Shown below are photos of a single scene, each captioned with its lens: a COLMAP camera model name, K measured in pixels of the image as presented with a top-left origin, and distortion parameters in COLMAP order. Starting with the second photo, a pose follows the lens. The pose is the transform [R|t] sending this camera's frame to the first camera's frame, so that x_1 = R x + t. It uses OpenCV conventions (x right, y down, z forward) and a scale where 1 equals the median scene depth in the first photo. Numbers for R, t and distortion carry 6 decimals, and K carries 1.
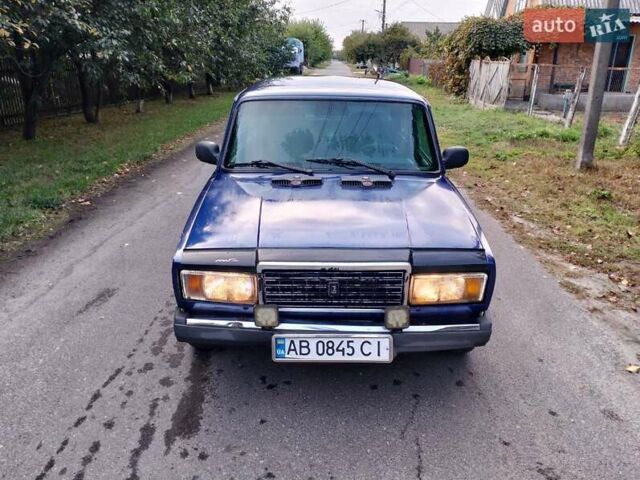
lens RADIAL K [[509.1, 0, 320.0], [0, 509.1, 240.0], [0, 0, 1]] dist [-0.007827, -0.011572]
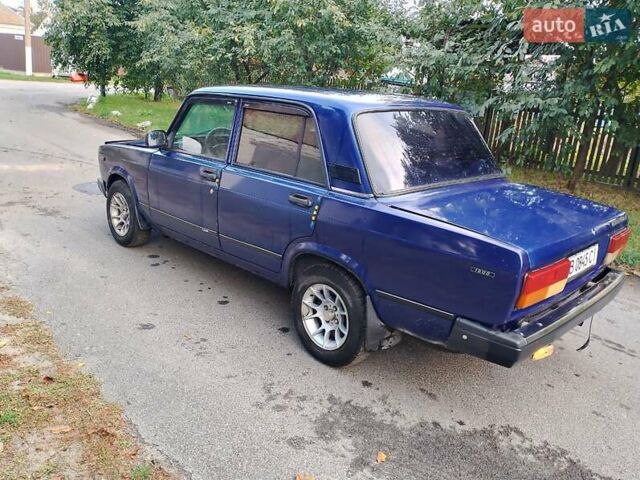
lens RADIAL K [[532.6, 0, 320.0], [0, 532.6, 240.0], [0, 0, 1]] dist [-0.012869, -0.008803]
pose [[-0.714747, 0.162584, -0.680223, 0.937506], [-0.304947, 0.802834, 0.512313, -0.766407], [0.629400, 0.573606, -0.524244, 2.231867]]
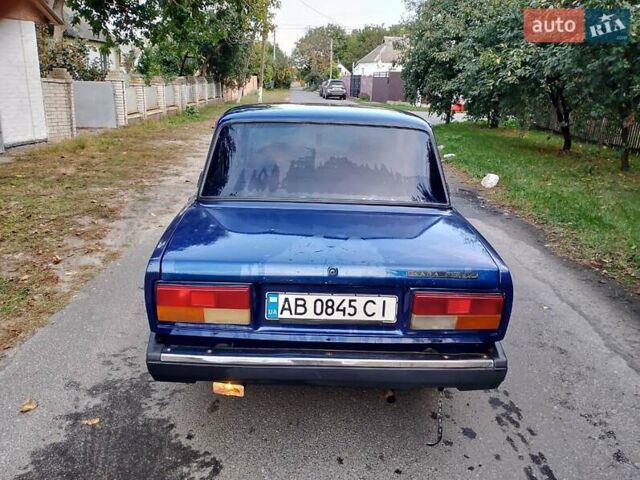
lens RADIAL K [[509.1, 0, 320.0], [0, 509.1, 240.0], [0, 0, 1]] dist [-0.007827, -0.011572]
pose [[-0.999363, -0.029553, -0.020026, 0.044186], [-0.035679, 0.808324, 0.587656, -0.892692], [-0.001180, 0.587996, -0.808863, 2.567017]]
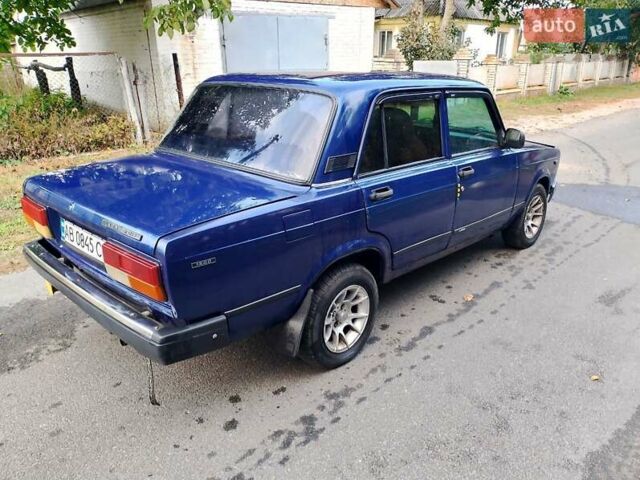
lens RADIAL K [[509.1, 0, 320.0], [0, 509.1, 240.0], [0, 0, 1]] dist [-0.007827, -0.011572]
pose [[-0.722880, -0.236934, 0.649081, -0.775599], [0.221283, 0.810518, 0.542304, -0.765483], [-0.654582, 0.535652, -0.533478, 2.242385]]
